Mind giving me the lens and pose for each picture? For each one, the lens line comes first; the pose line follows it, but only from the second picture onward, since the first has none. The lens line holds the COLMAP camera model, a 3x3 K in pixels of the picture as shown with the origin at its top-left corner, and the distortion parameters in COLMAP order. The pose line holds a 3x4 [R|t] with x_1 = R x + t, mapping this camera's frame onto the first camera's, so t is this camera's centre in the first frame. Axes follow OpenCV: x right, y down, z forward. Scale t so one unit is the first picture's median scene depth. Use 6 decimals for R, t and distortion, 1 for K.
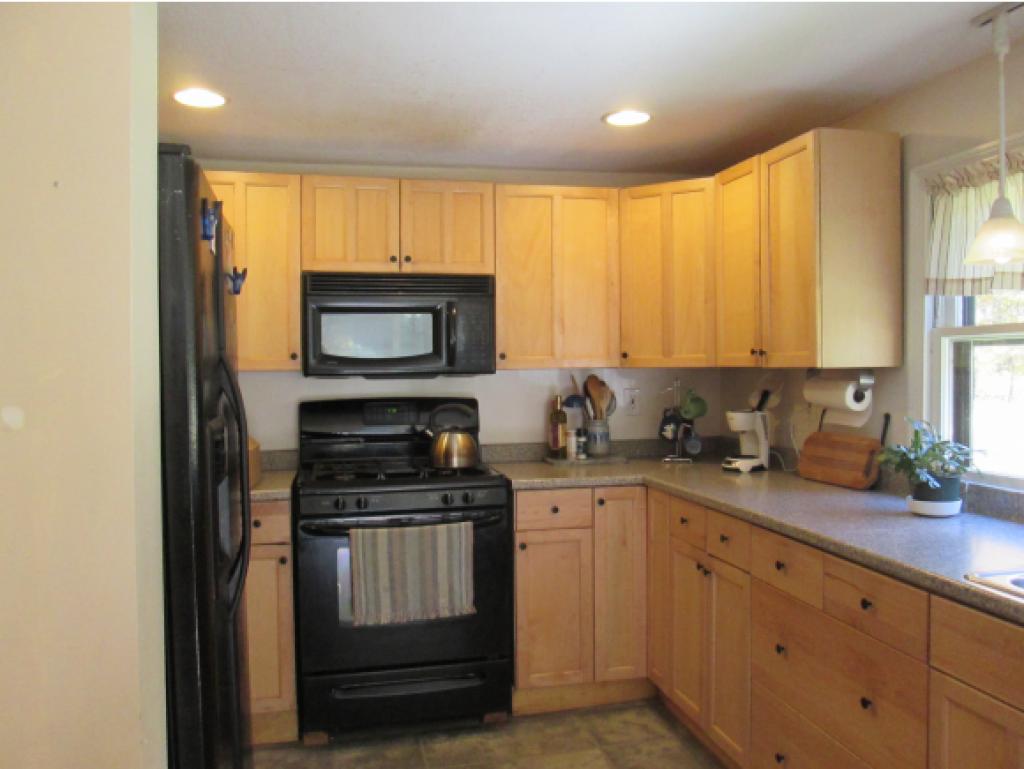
lens RADIAL K [[847.7, 0, 504.6], [0, 847.7, 388.2], [0, 0, 1]] dist [-0.051829, -0.001677]
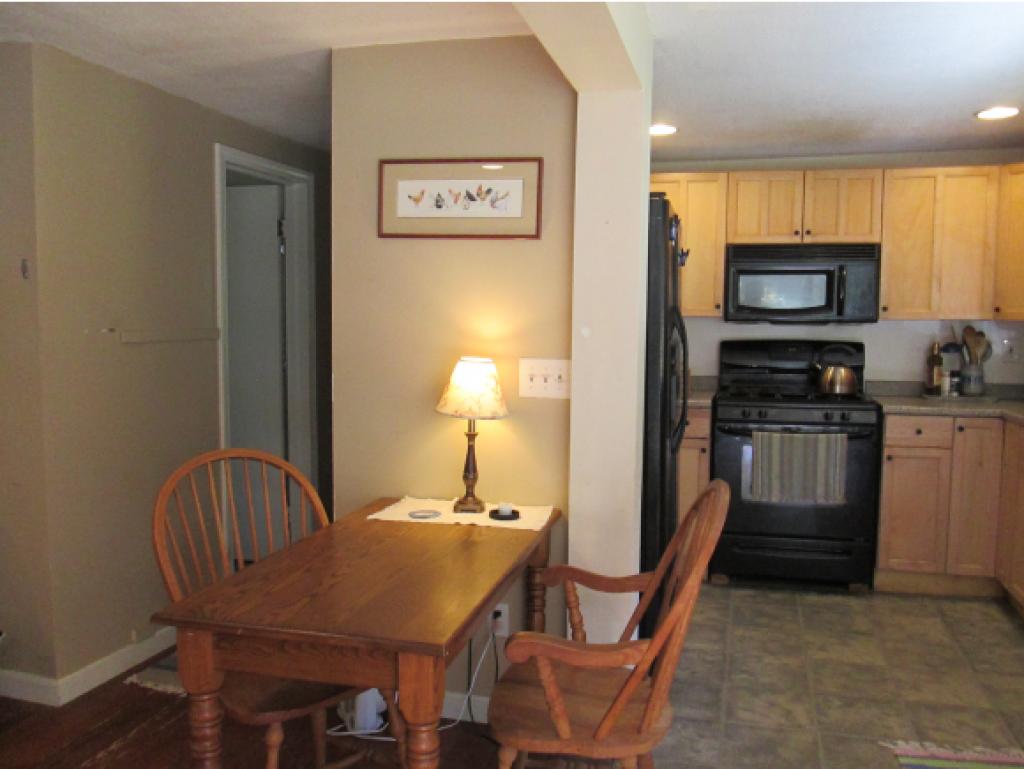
lens RADIAL K [[847.7, 0, 504.6], [0, 847.7, 388.2], [0, 0, 1]] dist [-0.051829, -0.001677]
pose [[0.880744, 0.053987, -0.470506, 0.097265], [-0.027738, 0.997656, 0.062552, 0.018321], [0.472780, -0.042041, 0.880177, -0.374227]]
